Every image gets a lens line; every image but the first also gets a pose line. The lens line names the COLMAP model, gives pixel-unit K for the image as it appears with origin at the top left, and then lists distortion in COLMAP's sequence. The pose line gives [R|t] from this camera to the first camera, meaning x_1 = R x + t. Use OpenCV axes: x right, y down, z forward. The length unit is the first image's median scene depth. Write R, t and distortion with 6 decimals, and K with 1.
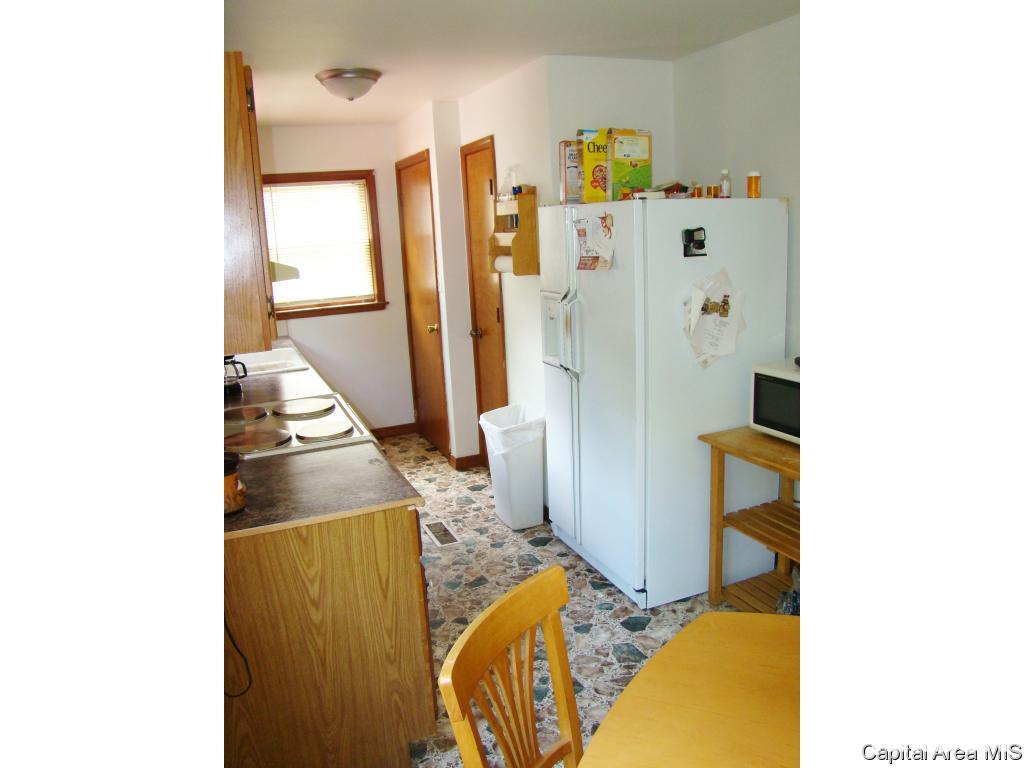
lens RADIAL K [[715.1, 0, 510.5], [0, 715.1, 379.1], [0, 0, 1]] dist [-0.116603, 0.006762]
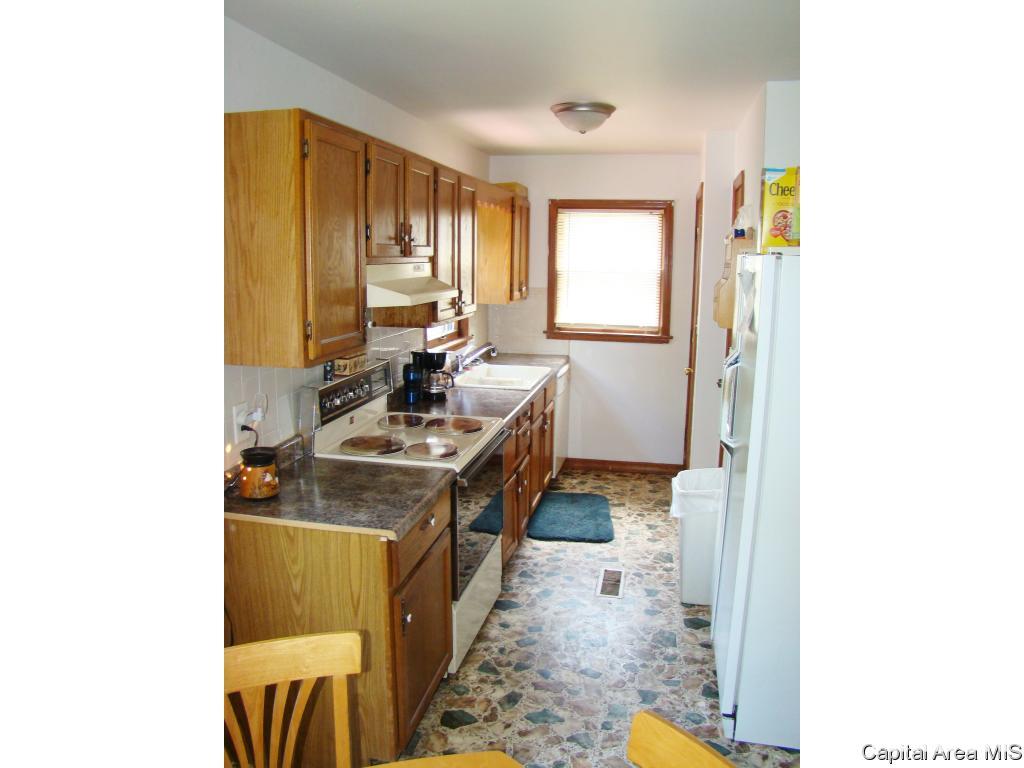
lens RADIAL K [[715.1, 0, 523.8], [0, 715.1, 380.3], [0, 0, 1]] dist [-0.116603, 0.006762]
pose [[0.826660, 0.160810, -0.539235, 0.352182], [-0.175622, 0.984159, 0.024262, -0.068562], [0.534594, 0.074645, 0.841806, 0.145367]]
